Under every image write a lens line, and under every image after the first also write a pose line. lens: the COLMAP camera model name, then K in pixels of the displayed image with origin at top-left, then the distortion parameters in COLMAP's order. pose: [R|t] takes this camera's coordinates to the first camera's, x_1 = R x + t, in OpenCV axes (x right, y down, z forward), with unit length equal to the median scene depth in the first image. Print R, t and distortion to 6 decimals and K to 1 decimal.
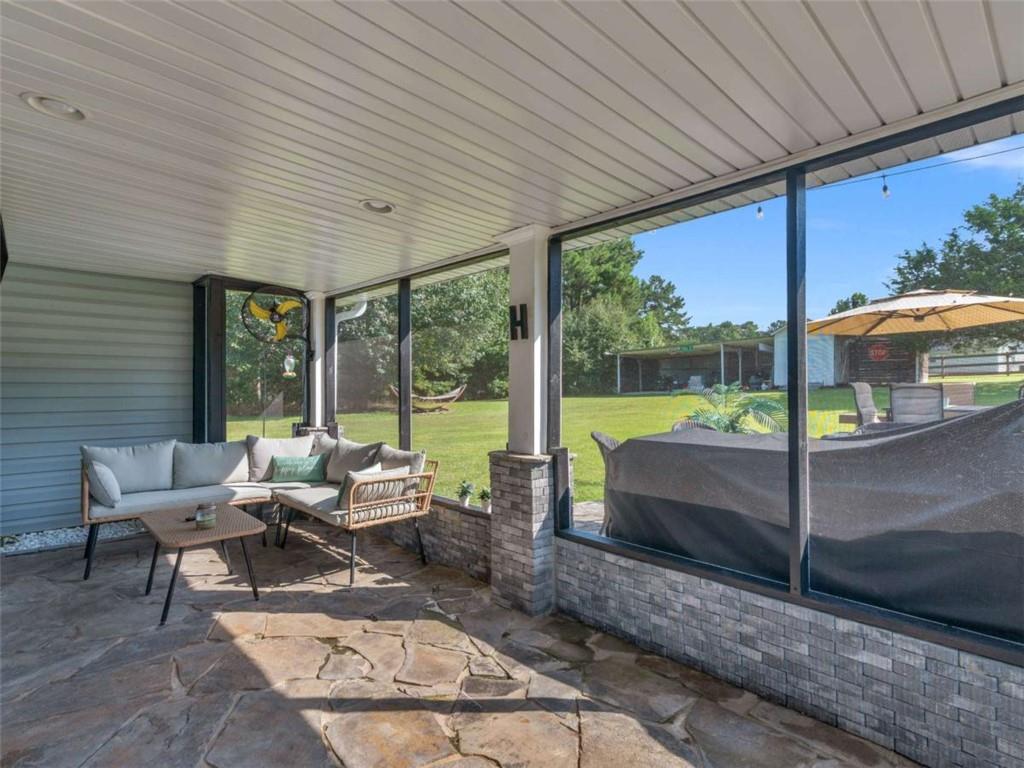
lens RADIAL K [[547.6, 0, 515.9], [0, 547.6, 380.1], [0, 0, 1]] dist [0.009864, -0.000759]
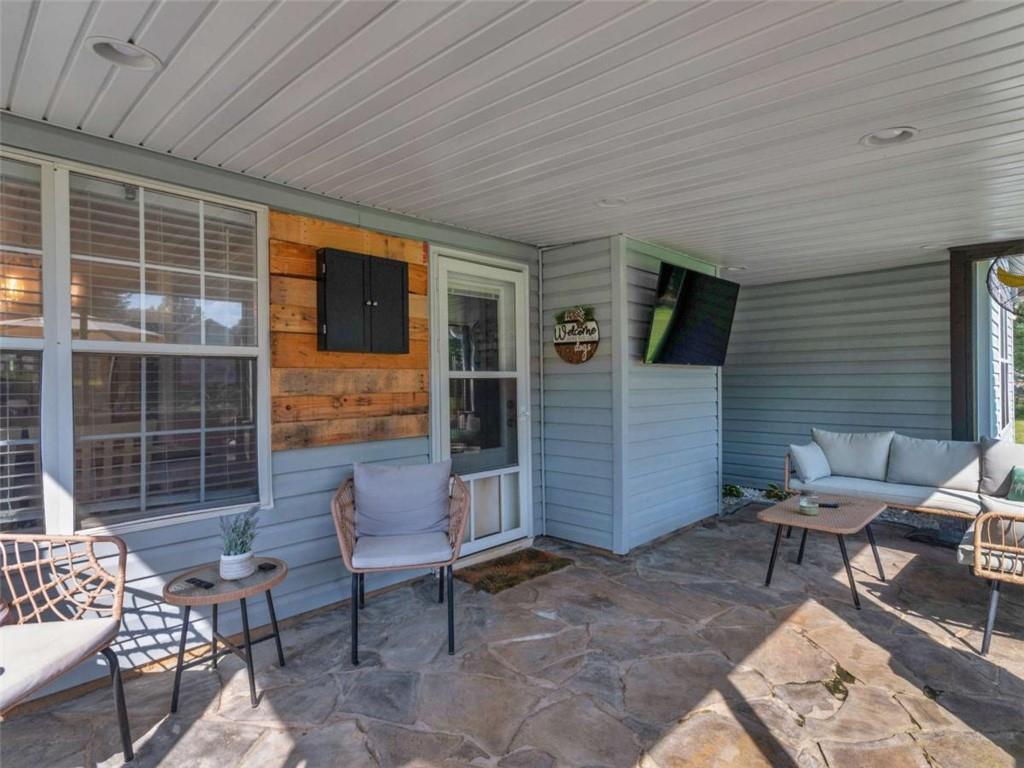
lens RADIAL K [[547.6, 0, 515.9], [0, 547.6, 380.1], [0, 0, 1]] dist [0.009864, -0.000759]
pose [[0.016525, -0.000450, -0.999863, 0.413785], [0.022478, 0.999747, -0.000079, 0.003539], [0.999611, -0.022474, 0.016530, 0.394608]]
